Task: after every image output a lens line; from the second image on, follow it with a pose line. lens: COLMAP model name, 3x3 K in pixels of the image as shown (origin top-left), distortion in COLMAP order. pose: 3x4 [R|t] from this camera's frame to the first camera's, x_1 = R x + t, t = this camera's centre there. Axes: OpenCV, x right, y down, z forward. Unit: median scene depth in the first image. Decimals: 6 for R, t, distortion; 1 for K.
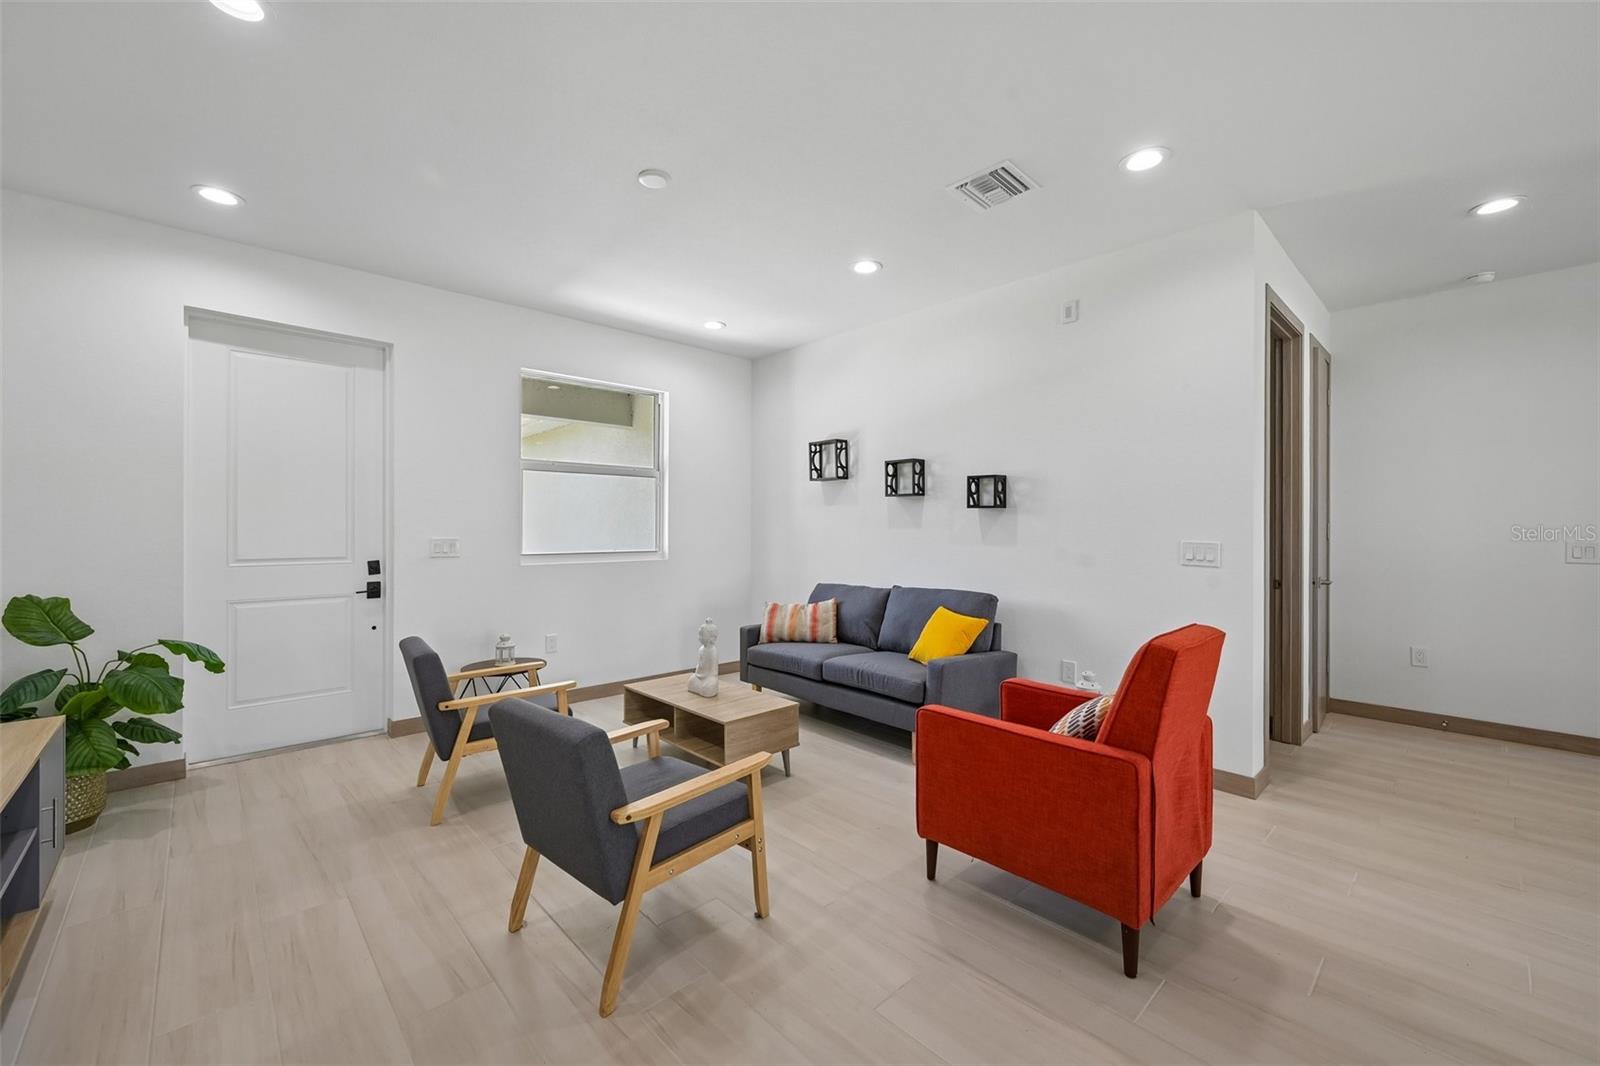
lens RADIAL K [[631.0, 0, 803.5], [0, 631.0, 538.8], [0, 0, 1]] dist [-0.002340, 0.000355]
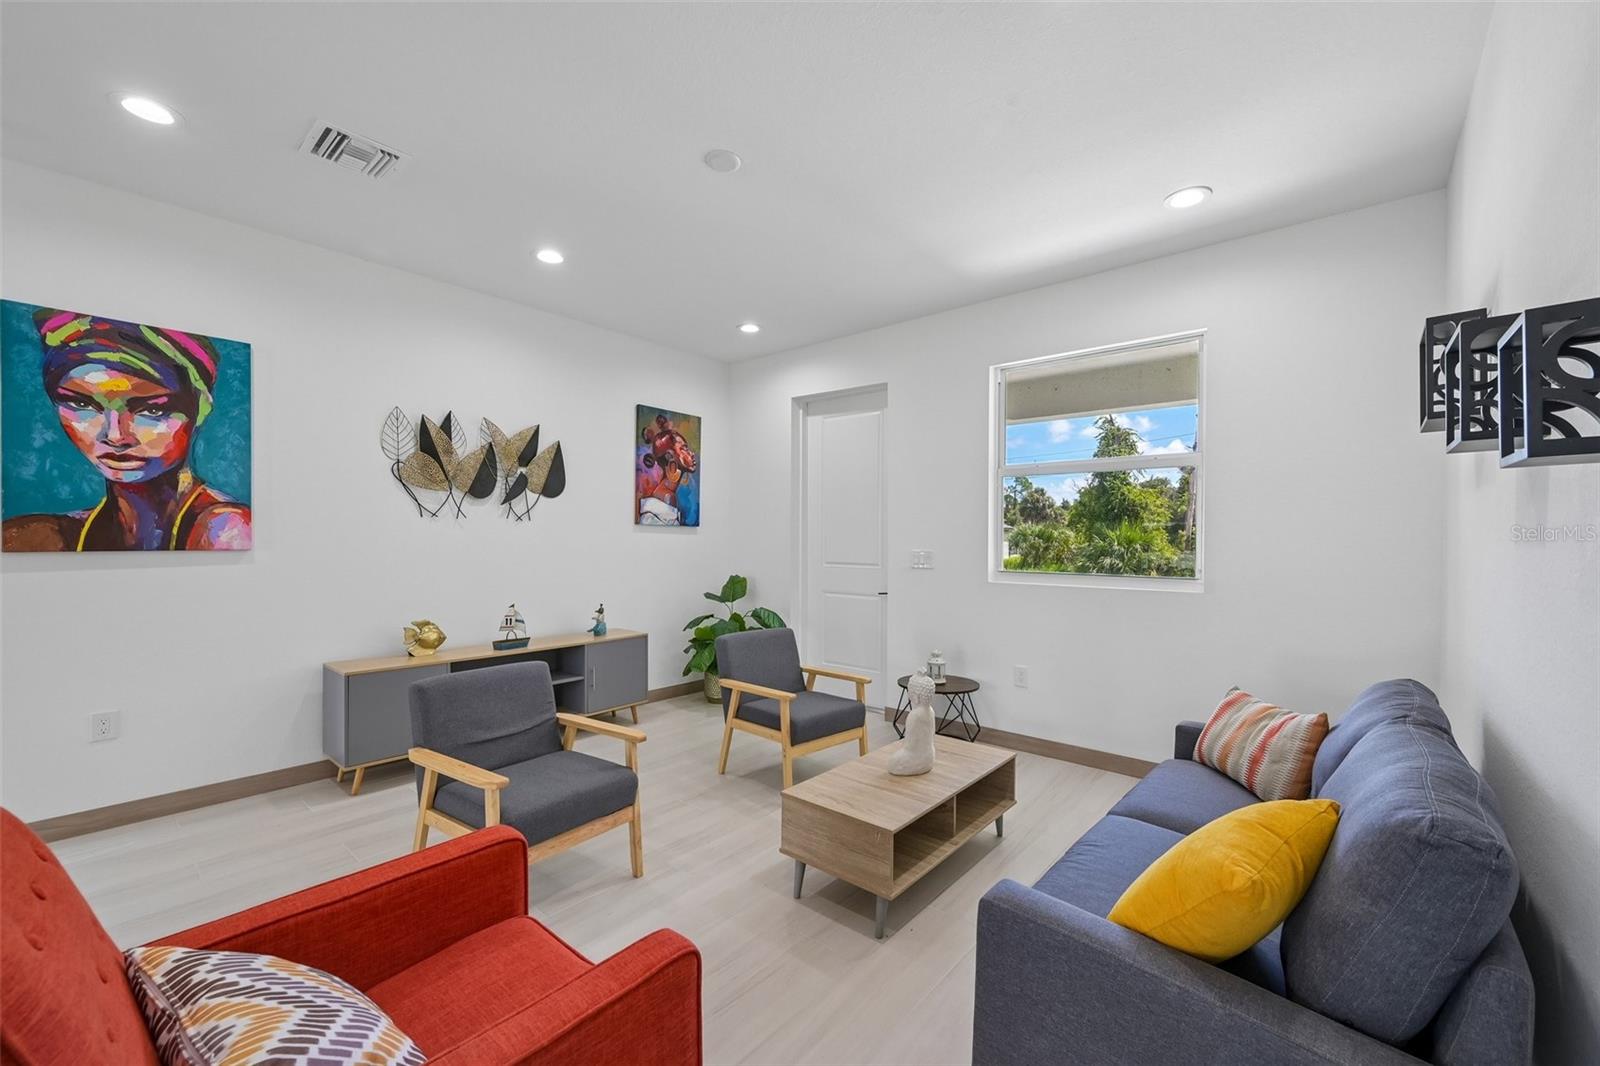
lens RADIAL K [[631.0, 0, 803.5], [0, 631.0, 538.8], [0, 0, 1]] dist [-0.002340, 0.000355]
pose [[0.118238, -0.005217, -0.992972, 0.491074], [-0.033386, 0.999400, -0.009226, -0.003888], [0.992424, 0.034242, 0.117992, 0.721520]]
